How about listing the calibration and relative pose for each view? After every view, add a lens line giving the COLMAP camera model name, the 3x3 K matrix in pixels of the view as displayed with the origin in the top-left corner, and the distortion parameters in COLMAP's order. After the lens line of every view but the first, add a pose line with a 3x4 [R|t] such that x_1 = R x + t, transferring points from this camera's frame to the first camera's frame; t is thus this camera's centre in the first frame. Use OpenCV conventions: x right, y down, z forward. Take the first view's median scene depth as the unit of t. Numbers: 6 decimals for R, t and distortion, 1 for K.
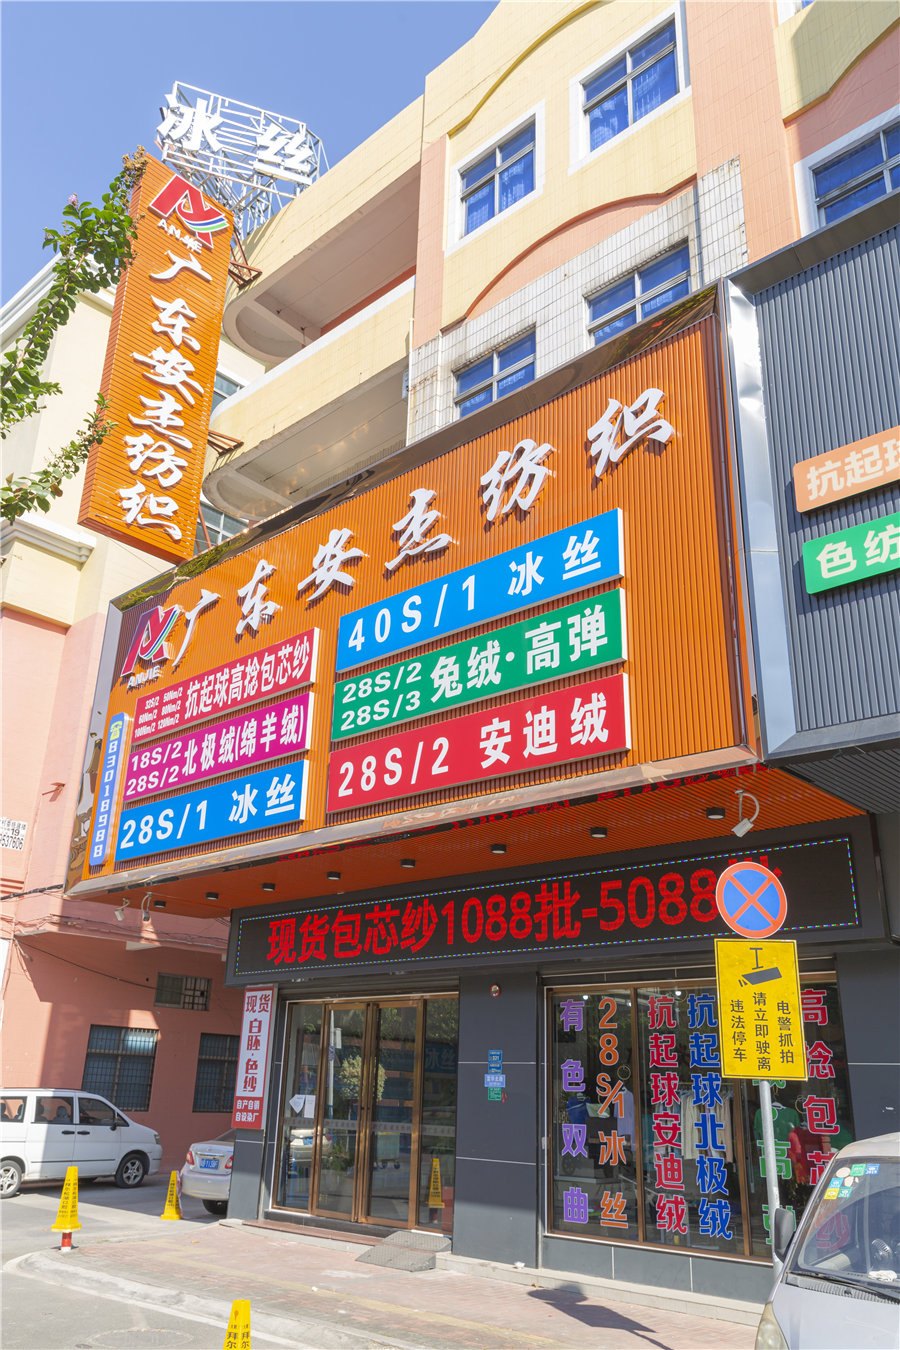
lens RADIAL K [[1074.4, 0, 449.2], [0, 1074.4, 679.8], [0, 0, 1]] dist [0.037198, -0.006627]
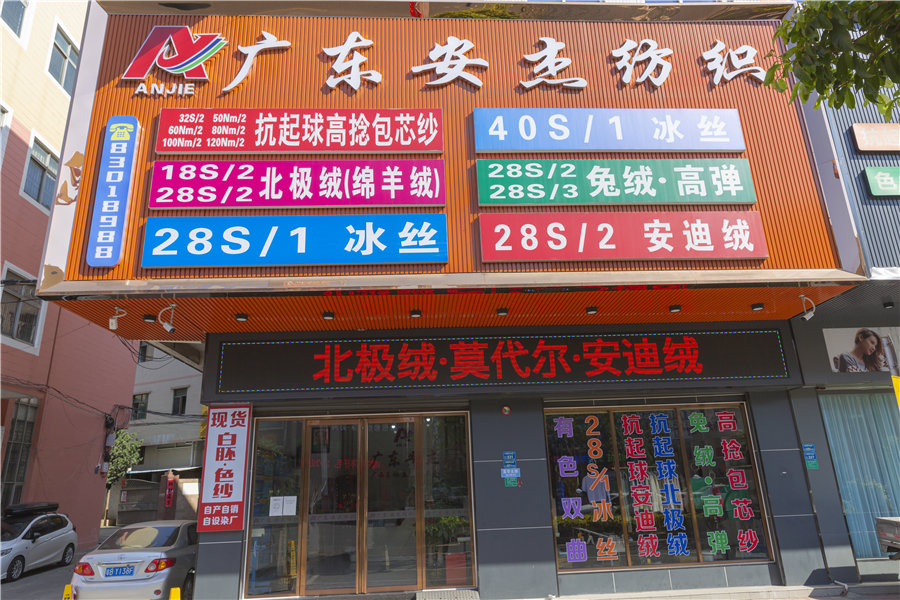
lens RADIAL K [[598.4, 0, 450.6], [0, 598.4, 295.0], [0, 0, 1]] dist [0.017038, -0.003047]
pose [[0.687107, 0.167326, 0.707026, -0.591920], [-0.206517, 0.977960, -0.030747, 0.184353], [-0.696587, -0.124887, 0.706519, 0.529695]]
